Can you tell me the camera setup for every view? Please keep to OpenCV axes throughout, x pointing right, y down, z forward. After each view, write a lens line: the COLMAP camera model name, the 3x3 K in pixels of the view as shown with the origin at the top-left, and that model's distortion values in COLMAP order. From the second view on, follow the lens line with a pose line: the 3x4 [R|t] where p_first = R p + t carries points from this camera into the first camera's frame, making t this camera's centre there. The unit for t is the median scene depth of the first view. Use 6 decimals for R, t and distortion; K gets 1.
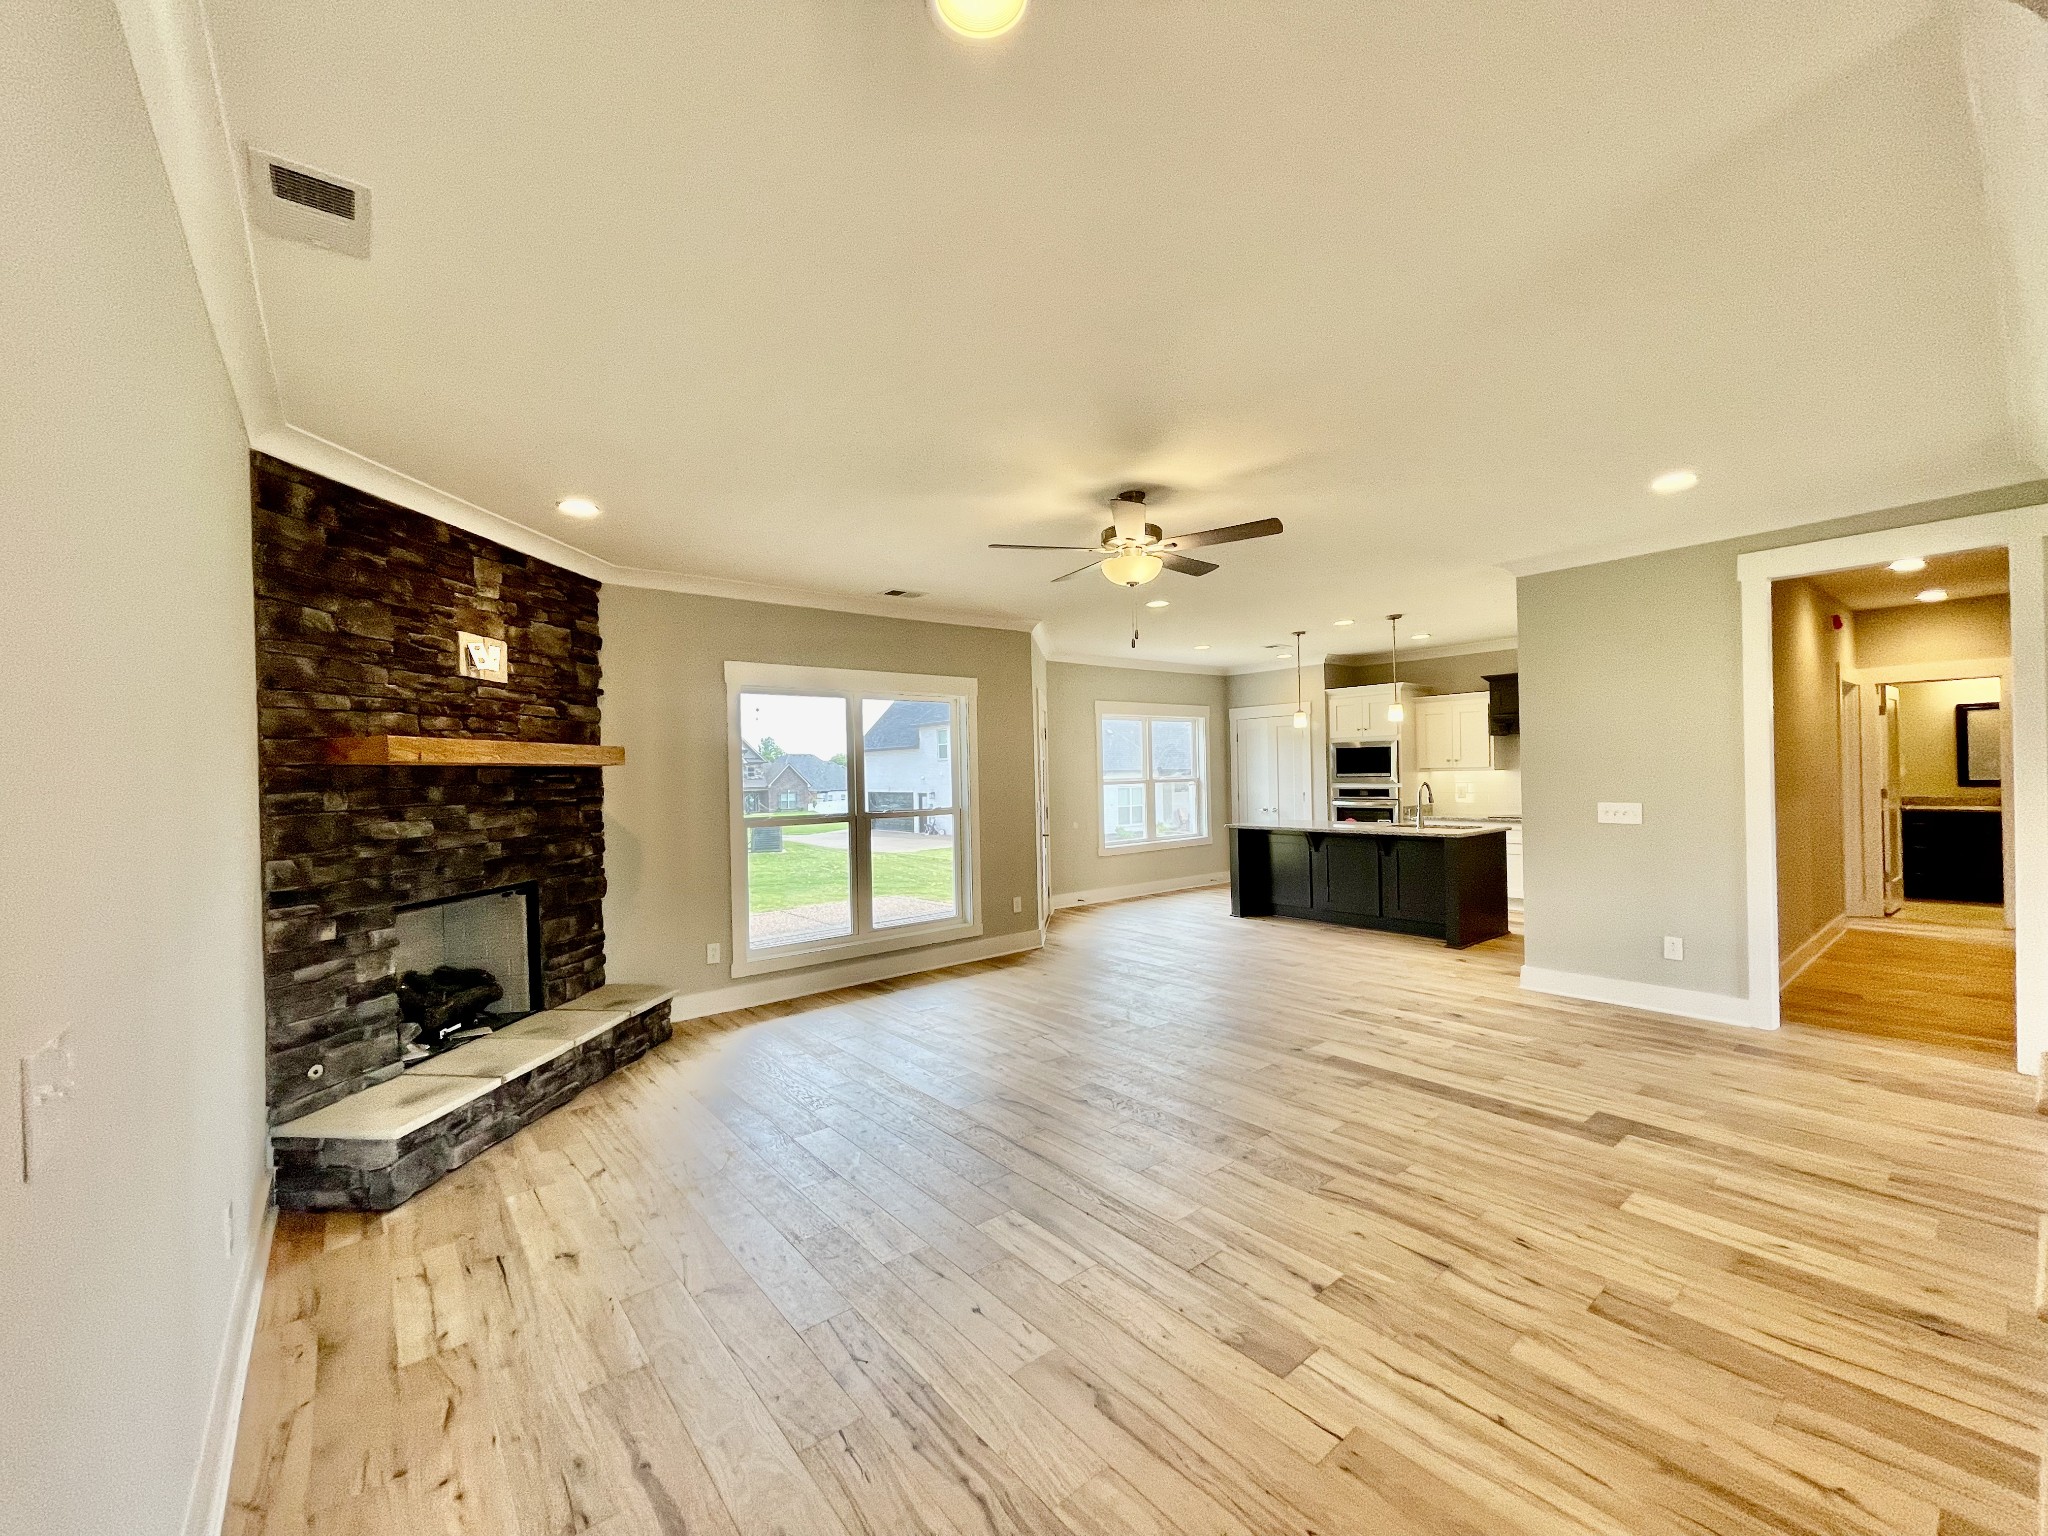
lens RADIAL K [[827.9, 0, 1009.0], [0, 827.9, 776.0], [0, 0, 1]] dist [0.001757, -0.000606]
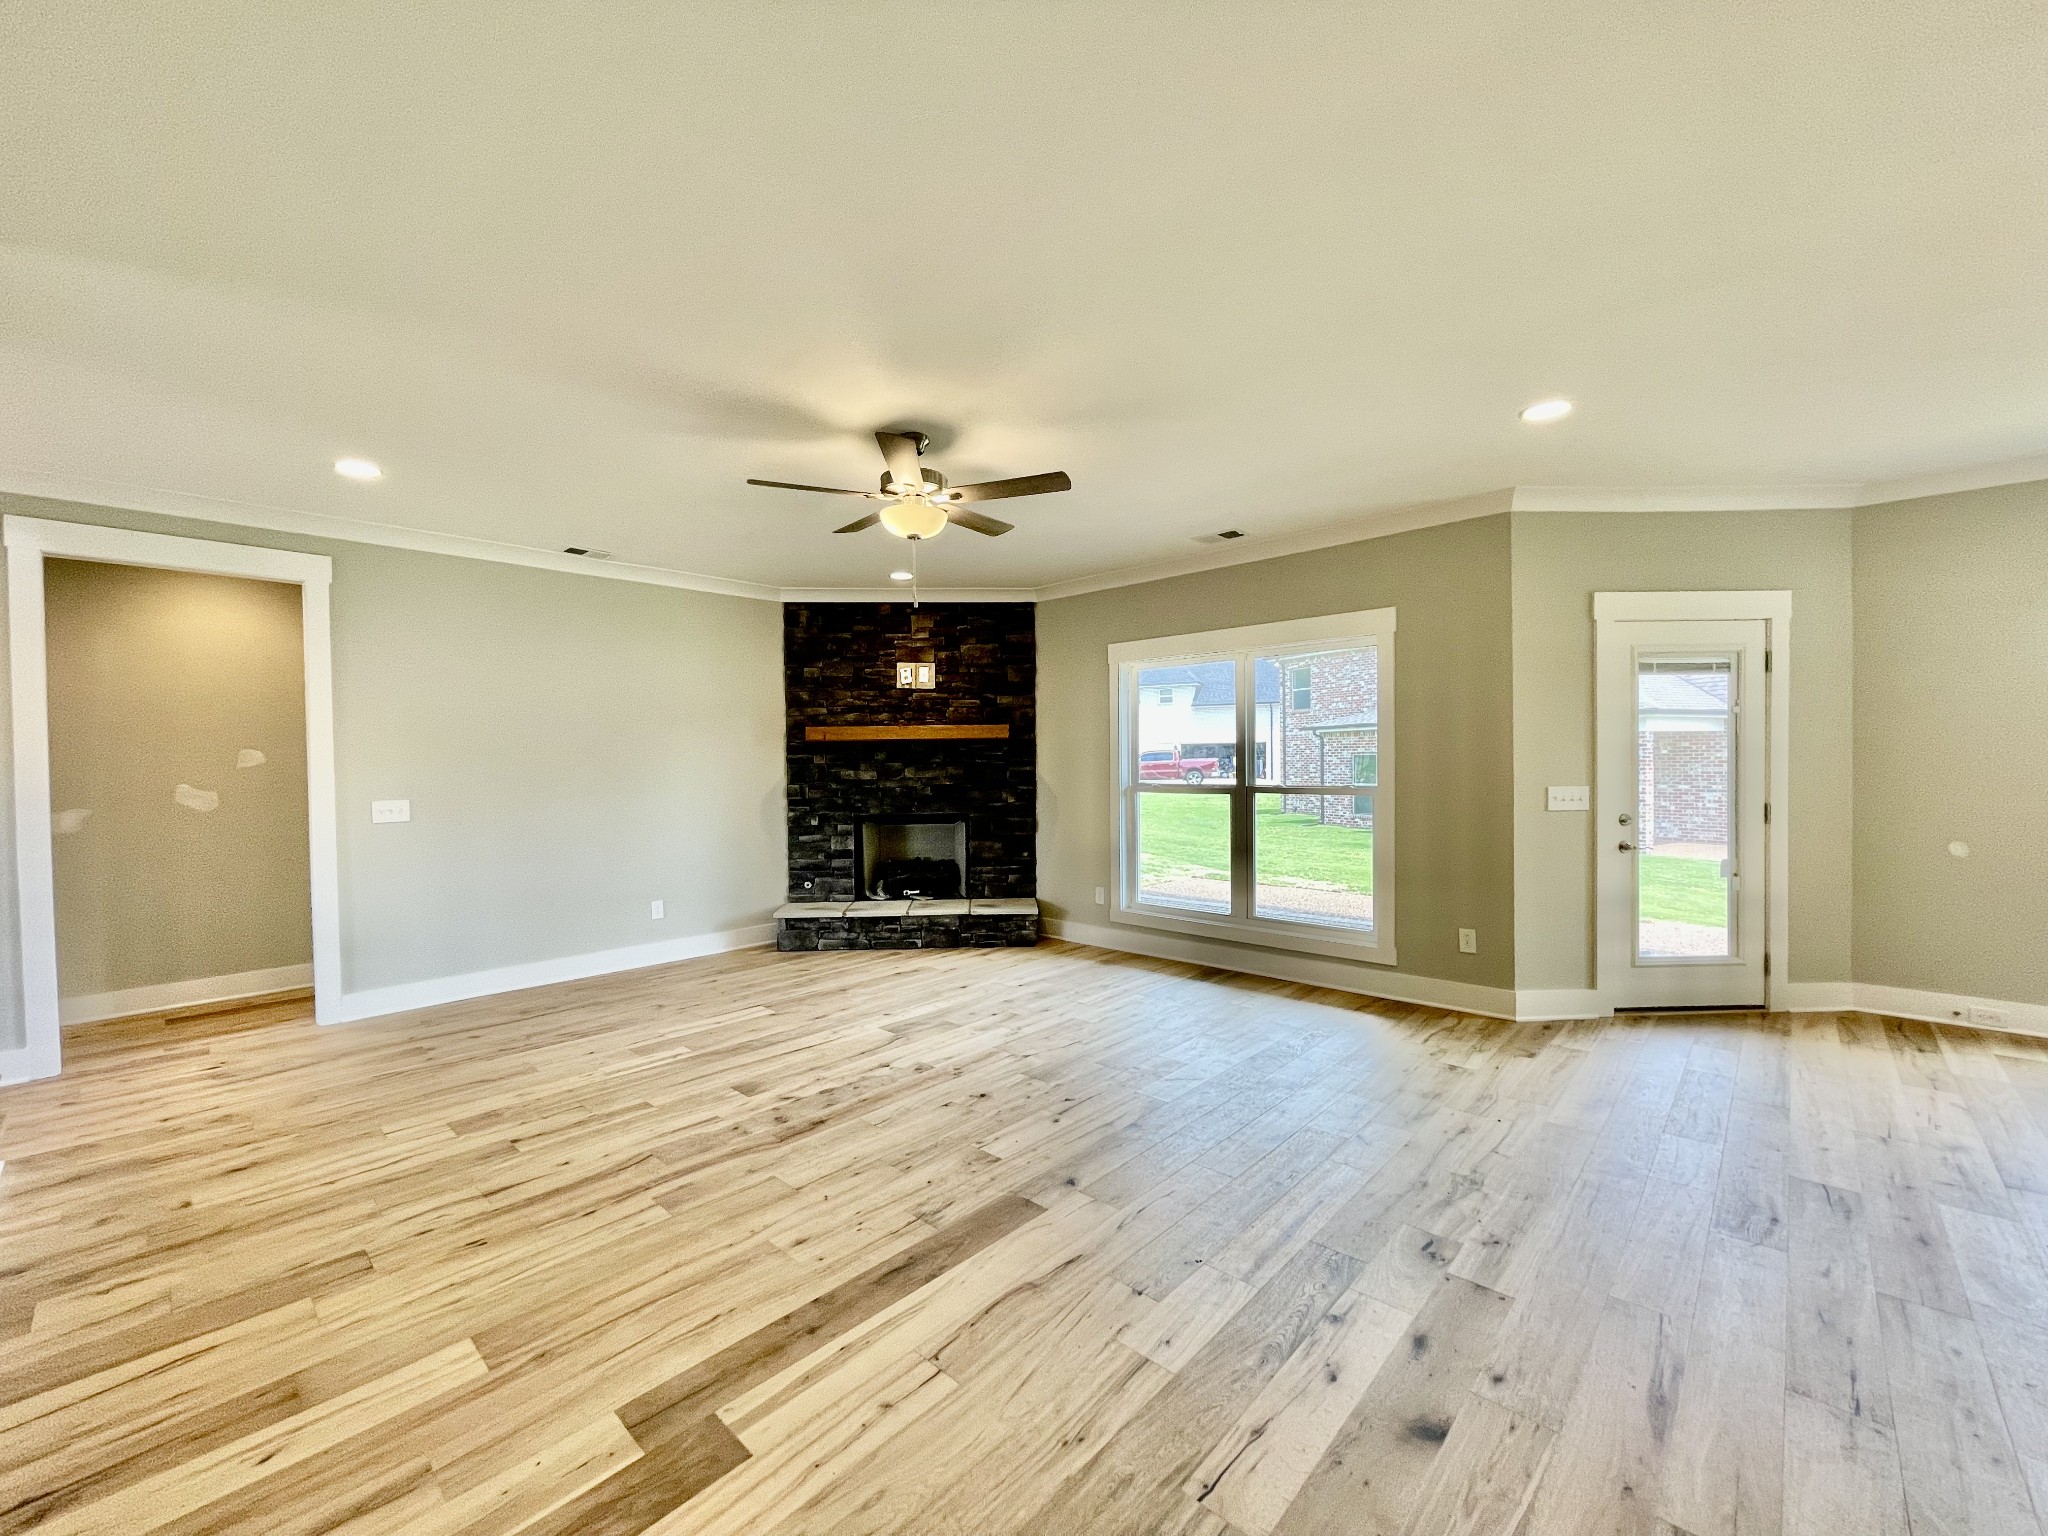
lens RADIAL K [[827.9, 0, 1009.0], [0, 827.9, 776.0], [0, 0, 1]] dist [0.001757, -0.000606]
pose [[0.136972, 0.039161, -0.989801, 1.125479], [0.006336, 0.999163, 0.040408, -0.006813], [0.990555, -0.011806, 0.136609, 1.025003]]
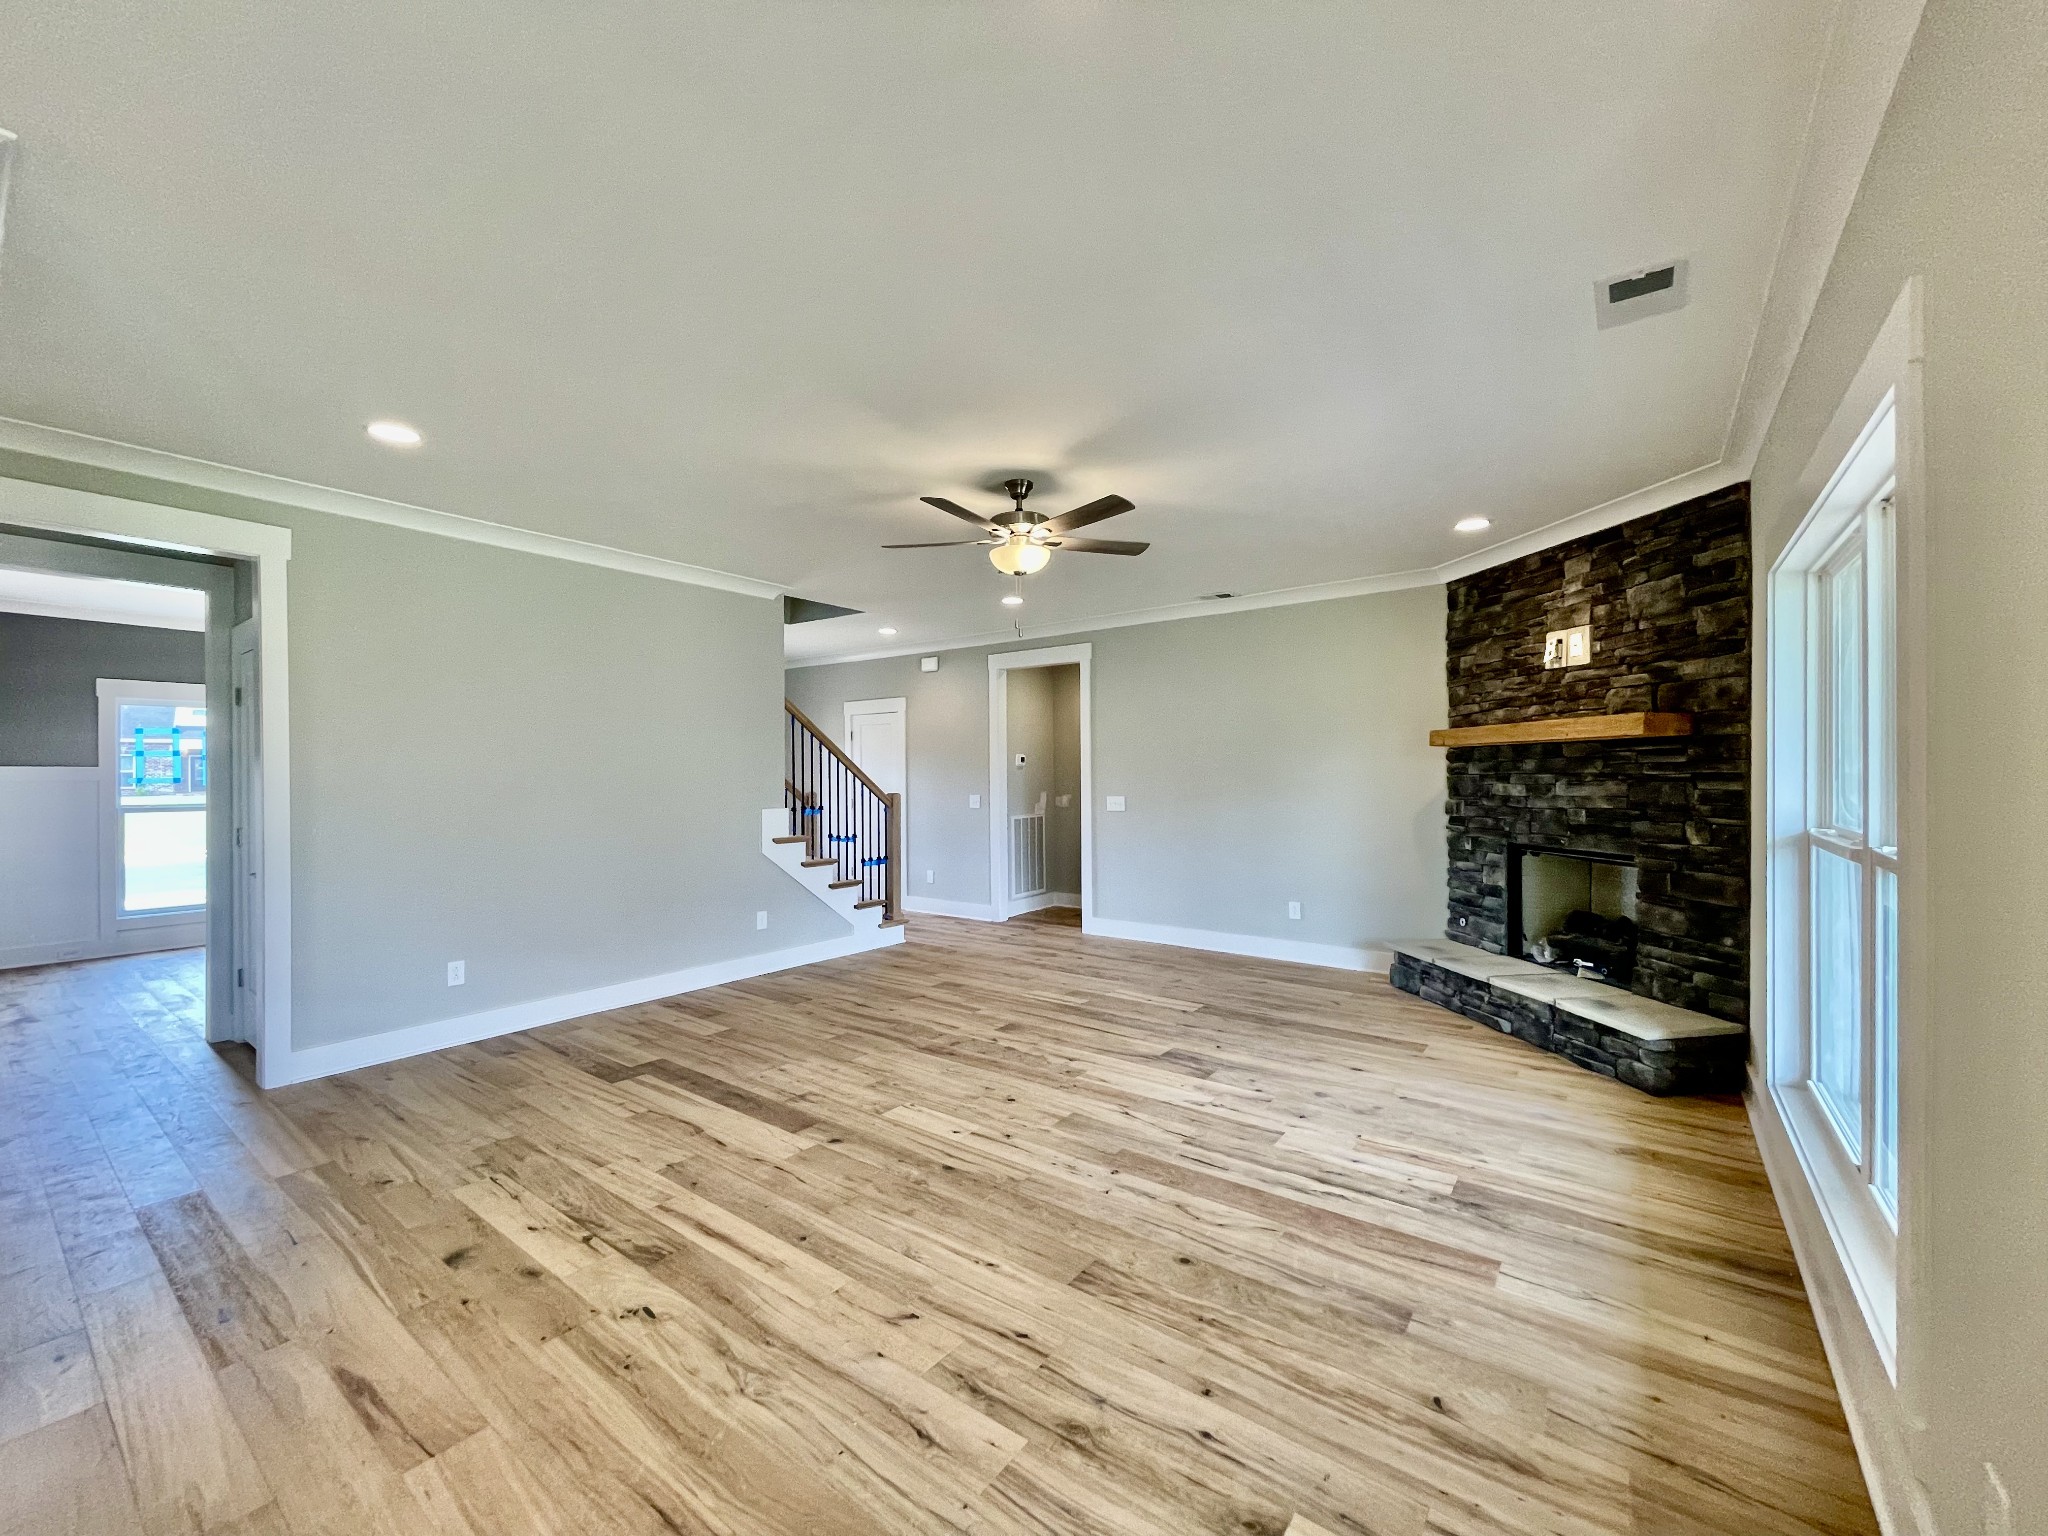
lens RADIAL K [[827.9, 0, 1009.0], [0, 827.9, 776.0], [0, 0, 1]] dist [0.001757, -0.000606]
pose [[-0.969279, 0.030312, -0.244090, 0.433264], [0.028623, 0.999536, 0.010463, 0.001381], [0.244294, 0.003155, -0.969696, 2.066328]]
